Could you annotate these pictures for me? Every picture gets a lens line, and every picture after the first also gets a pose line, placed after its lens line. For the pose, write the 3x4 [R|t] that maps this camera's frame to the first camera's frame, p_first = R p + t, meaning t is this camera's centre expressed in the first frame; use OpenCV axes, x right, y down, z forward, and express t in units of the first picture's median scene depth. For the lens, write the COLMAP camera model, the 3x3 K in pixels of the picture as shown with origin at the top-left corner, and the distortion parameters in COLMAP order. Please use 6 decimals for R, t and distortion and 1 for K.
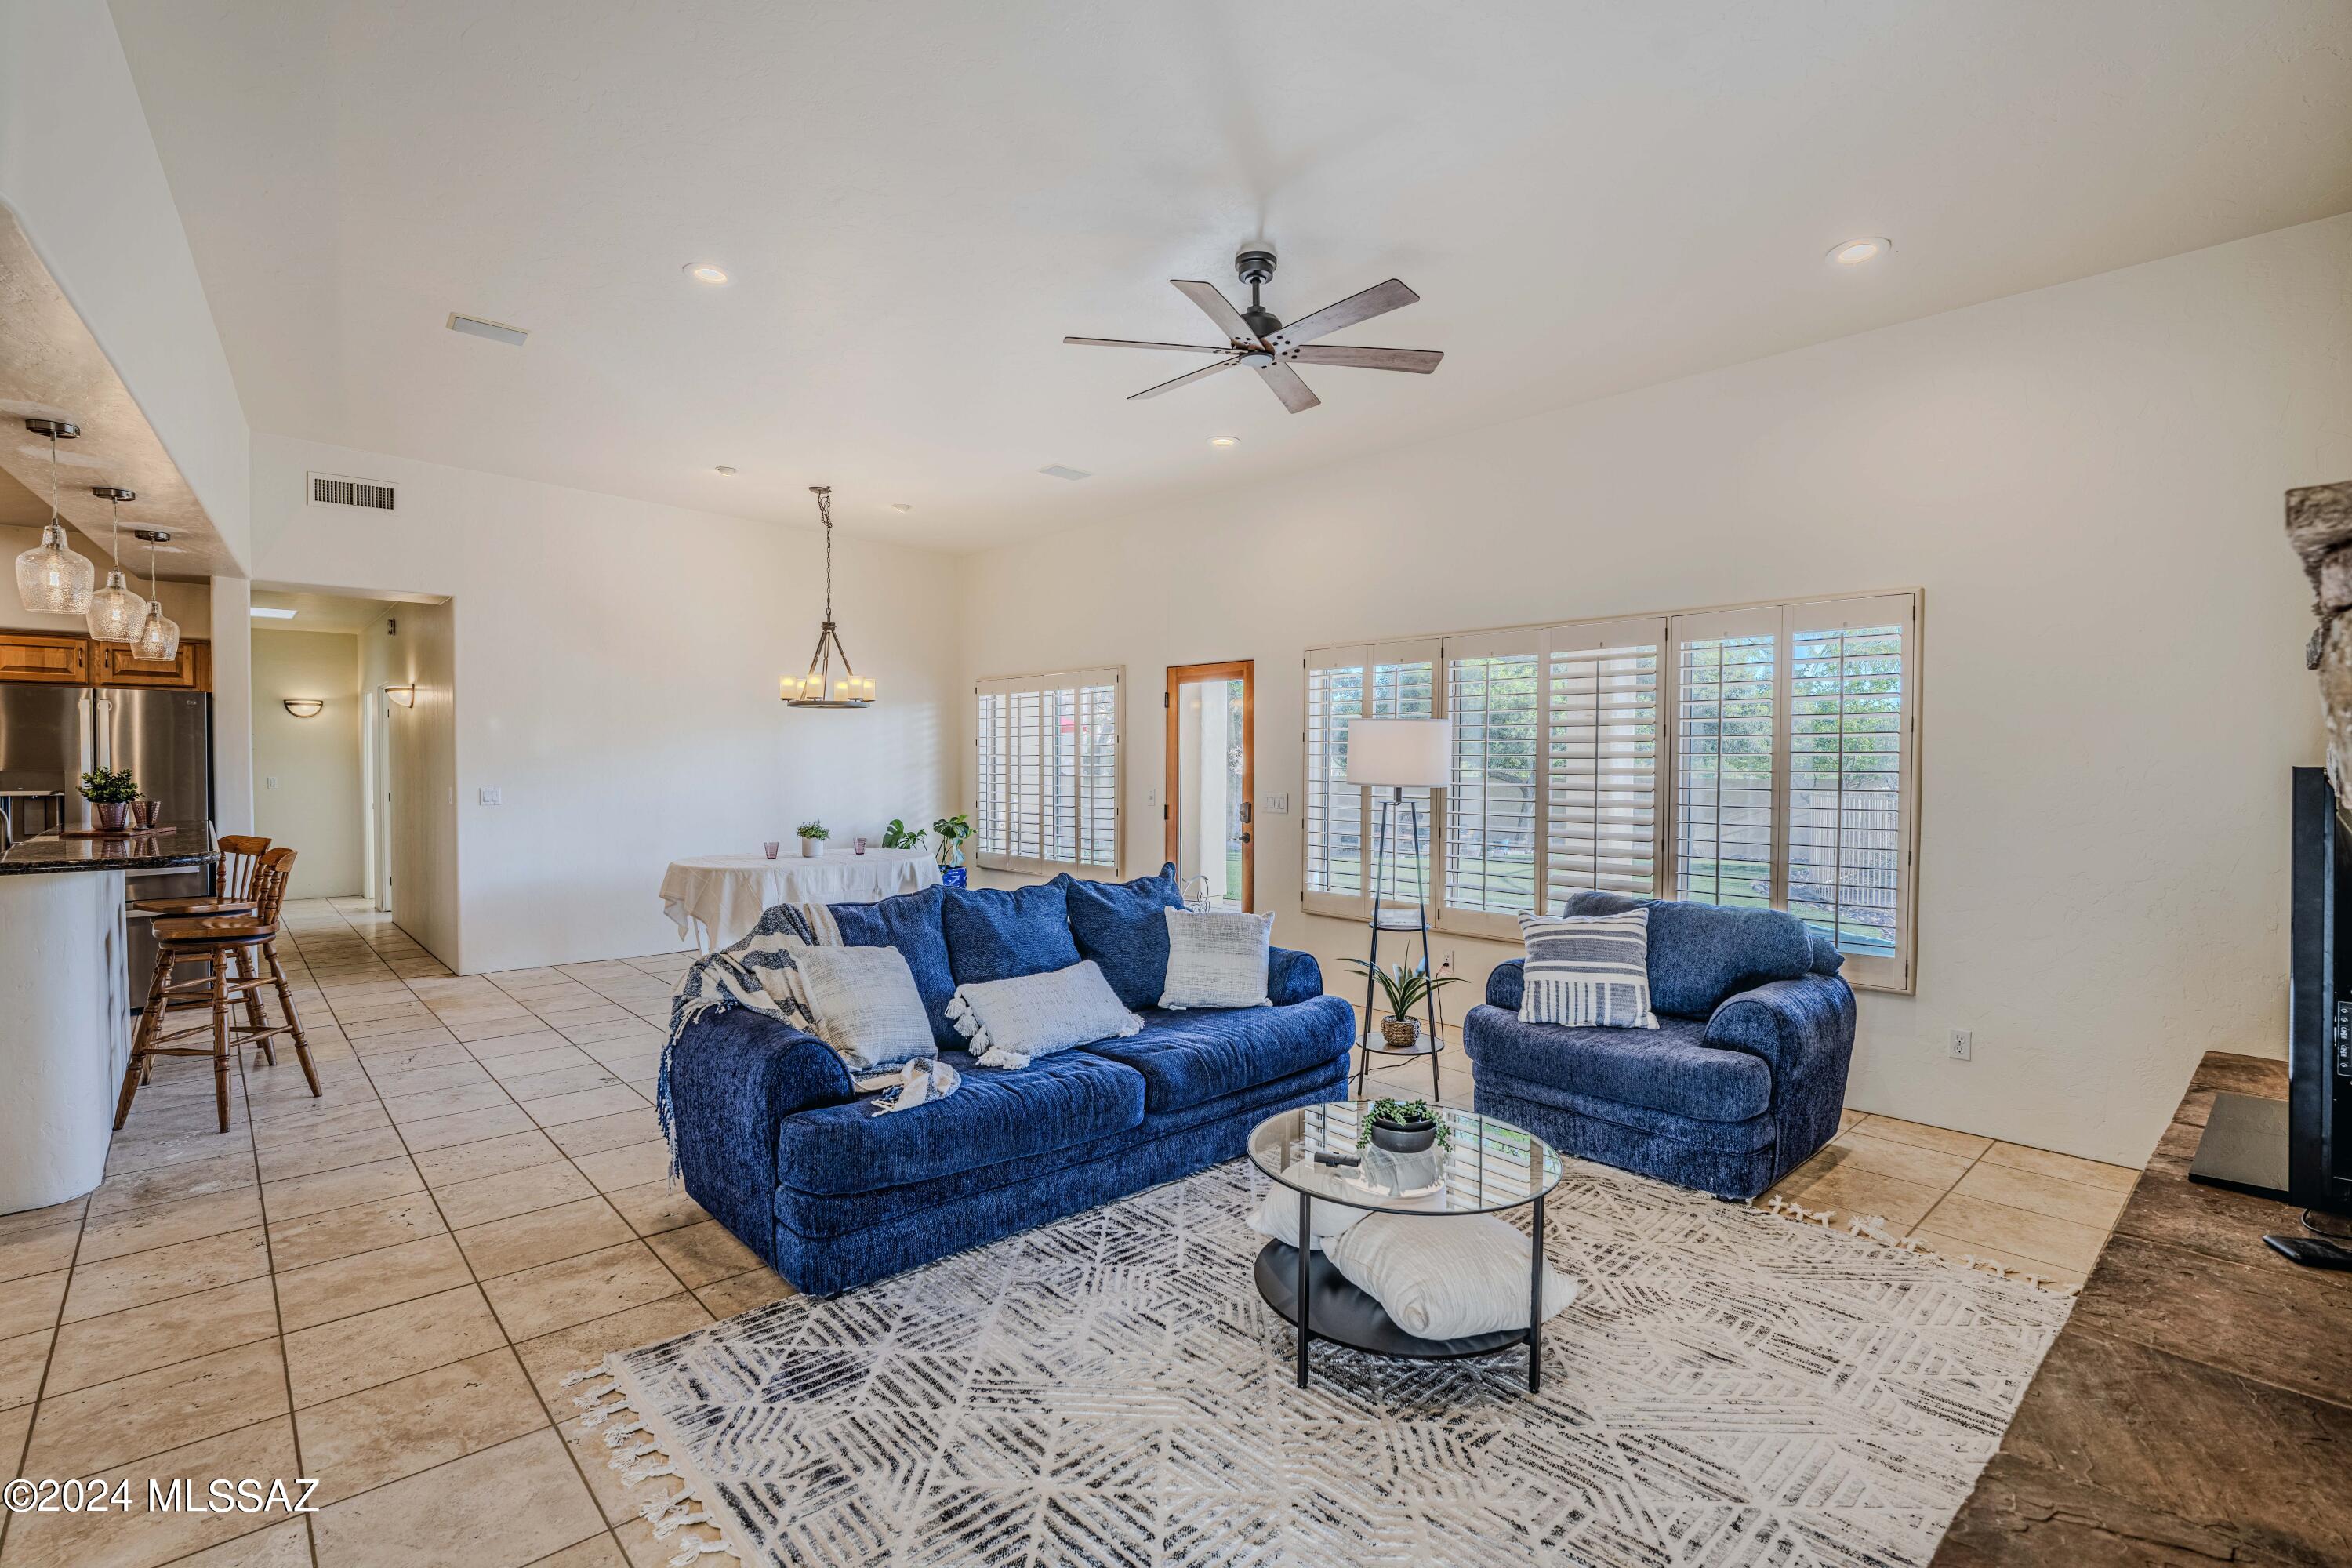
lens RADIAL K [[1085.8, 0, 1176.0], [0, 1085.8, 784.0], [0, 0, 1]] dist [0.000686, 0.000214]
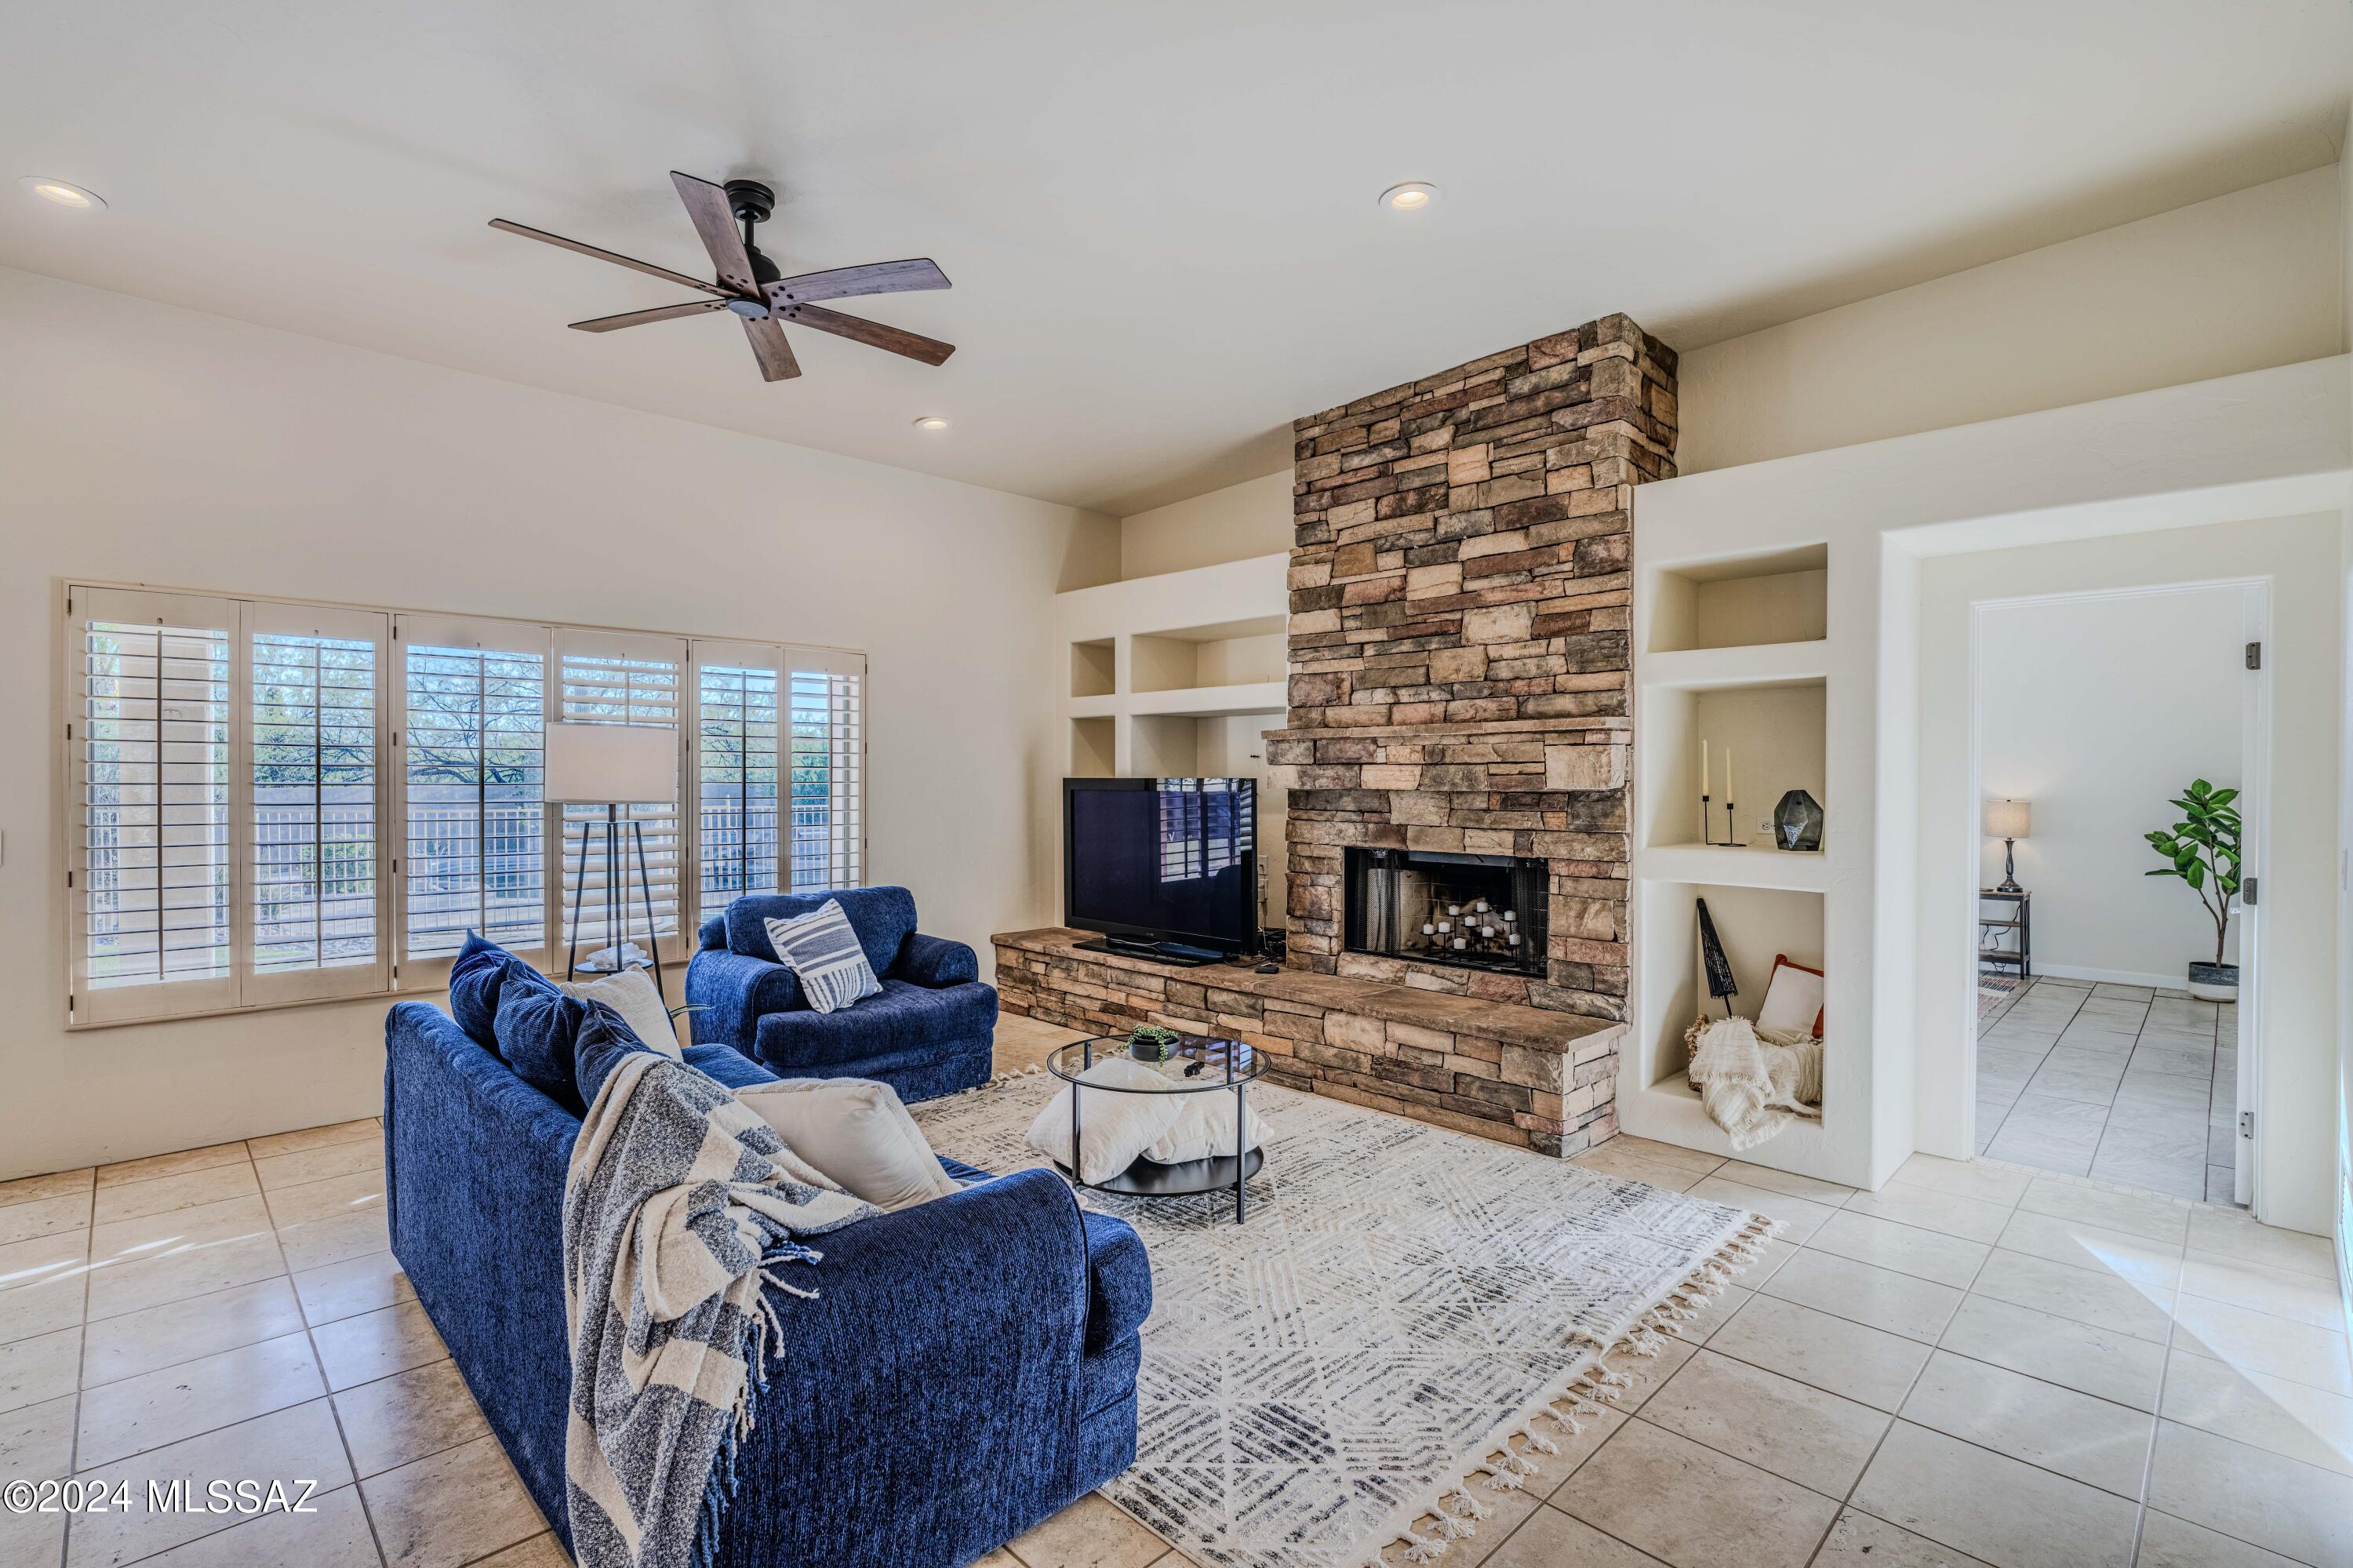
lens RADIAL K [[1072.8, 0, 1169.5], [0, 1072.8, 789.1], [0, 0, 1]] dist [-0.014820, -0.000164]
pose [[-0.032147, -0.010507, 0.999428, -0.784953], [0.022346, 0.999687, 0.011229, -0.009339], [-0.999233, 0.022694, -0.031902, 0.710271]]
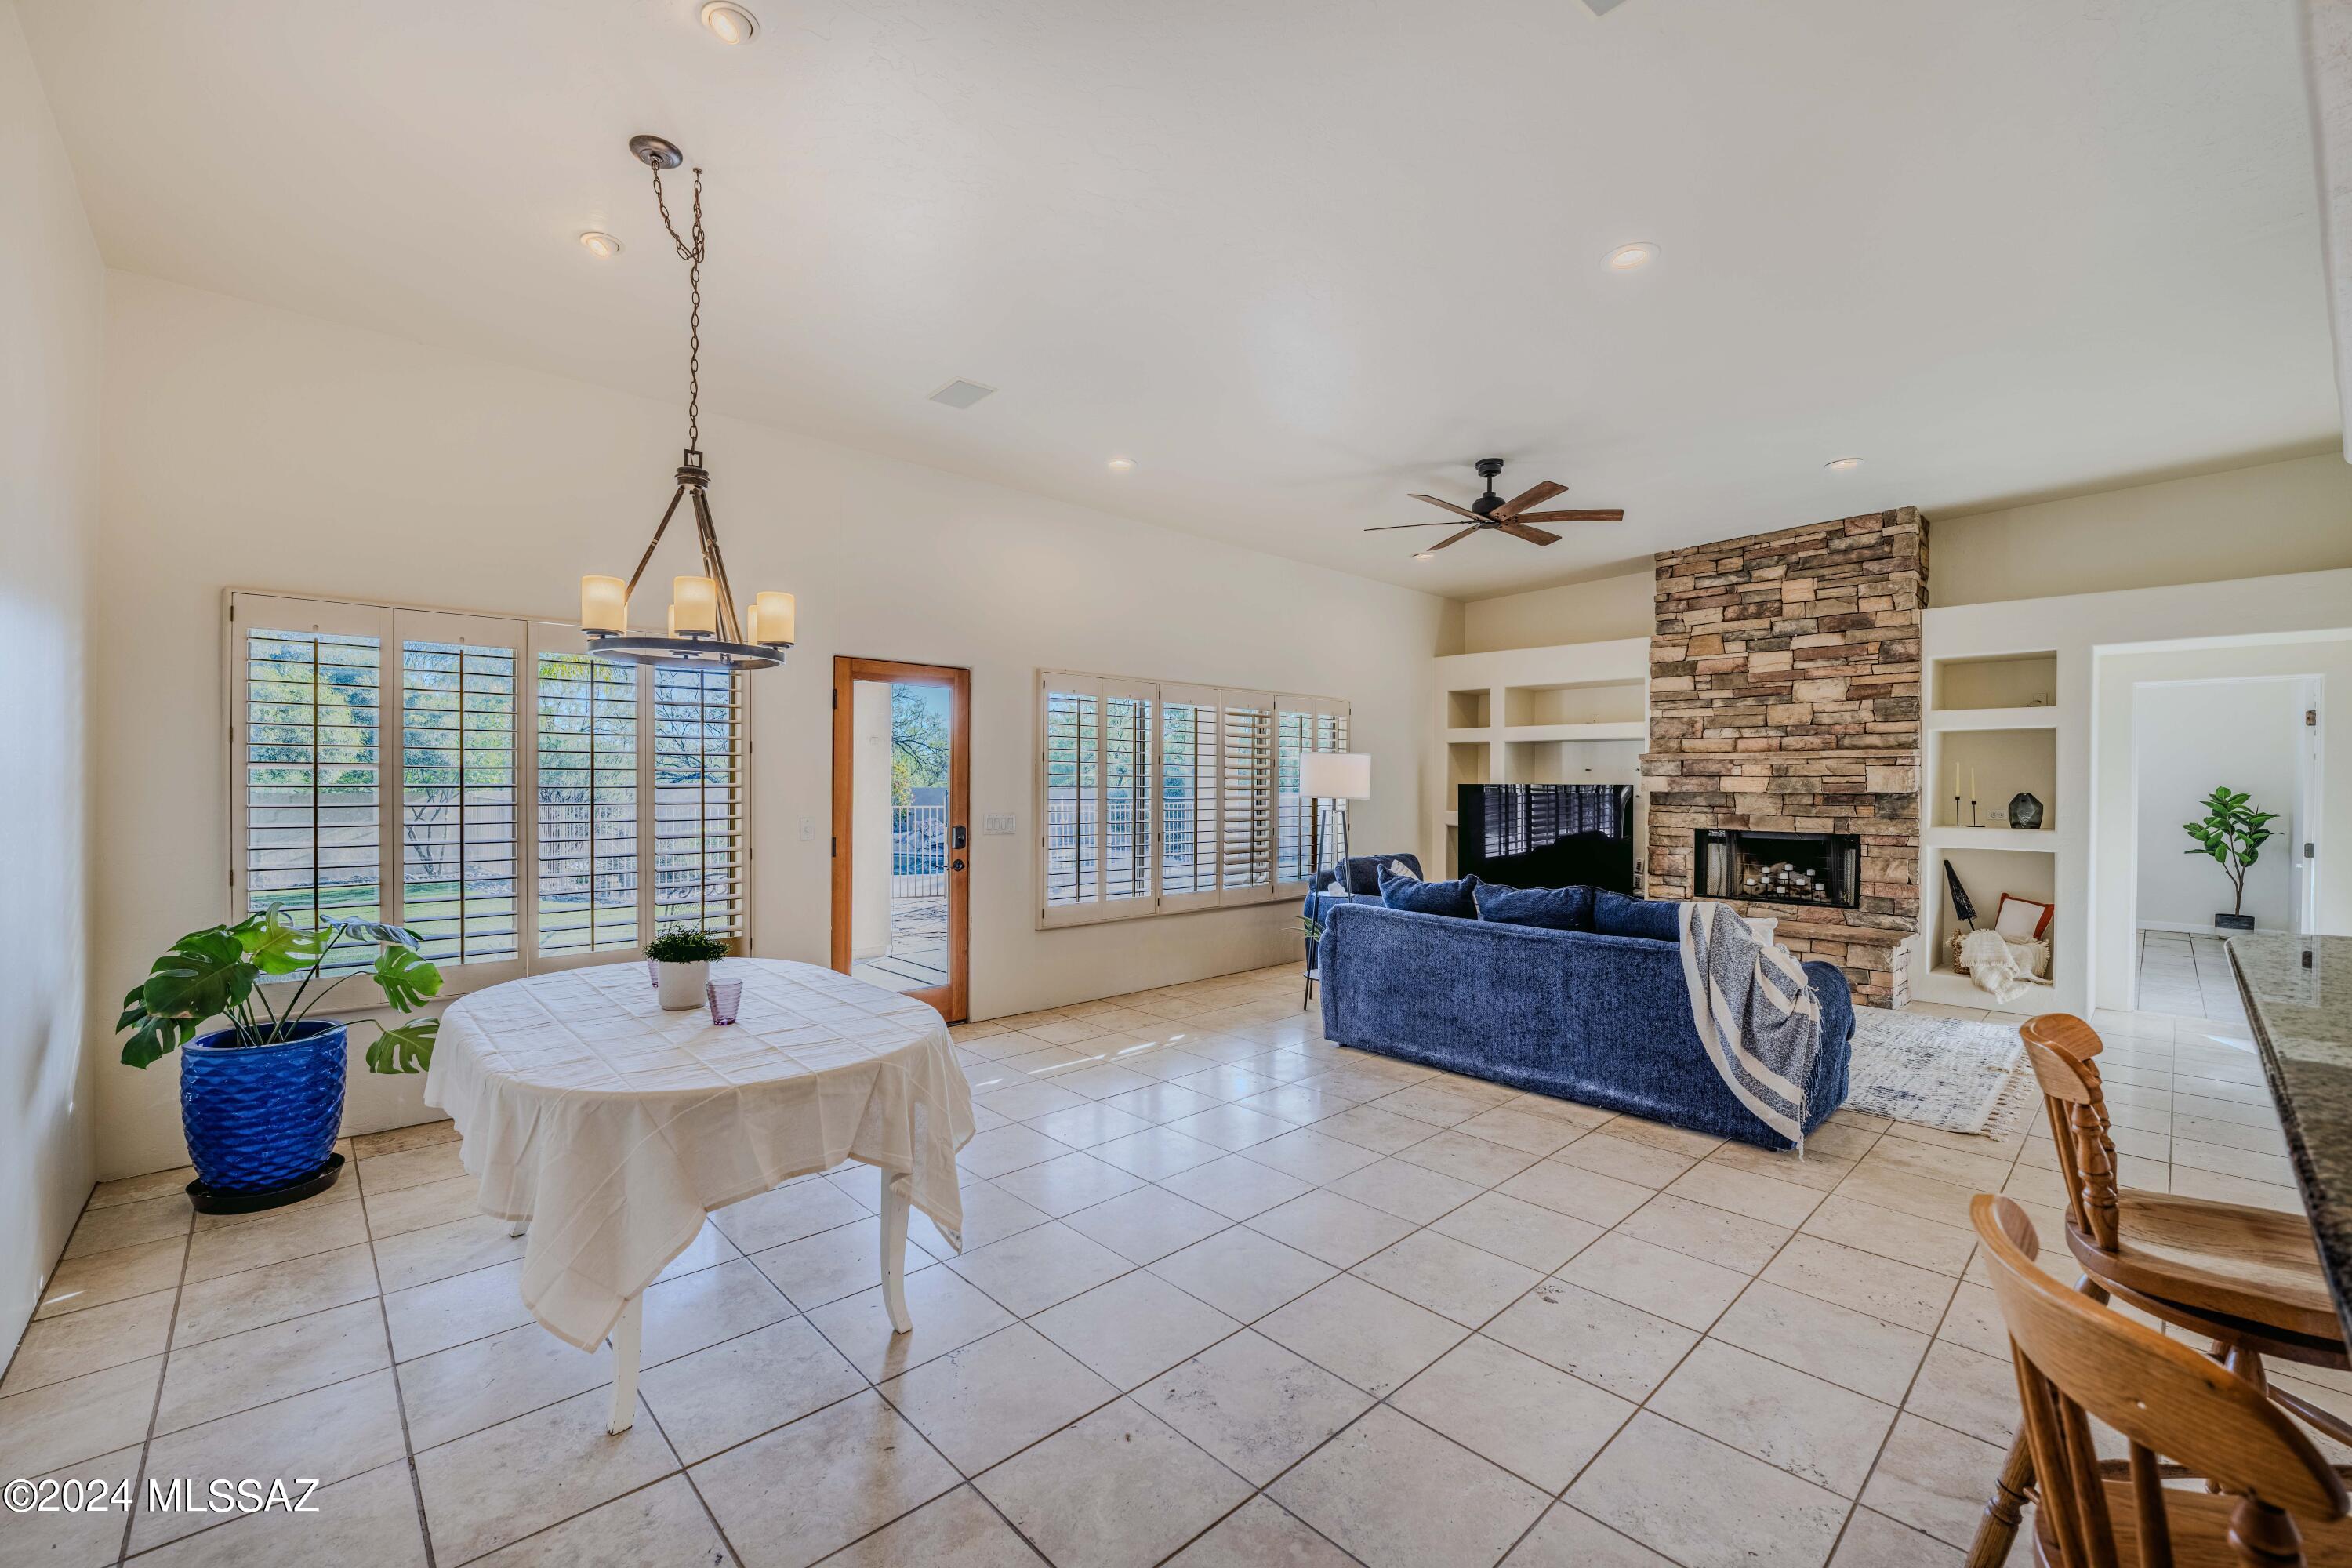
lens RADIAL K [[961.8, 0, 1169.2], [0, 961.8, 788.6], [0, 0, 1]] dist [-0.031837, 0.005051]
pose [[-0.005241, -0.006239, 0.999967, -1.300075], [0.019939, 0.999781, 0.006342, -0.028079], [-0.999787, 0.019972, -0.005115, 1.480998]]
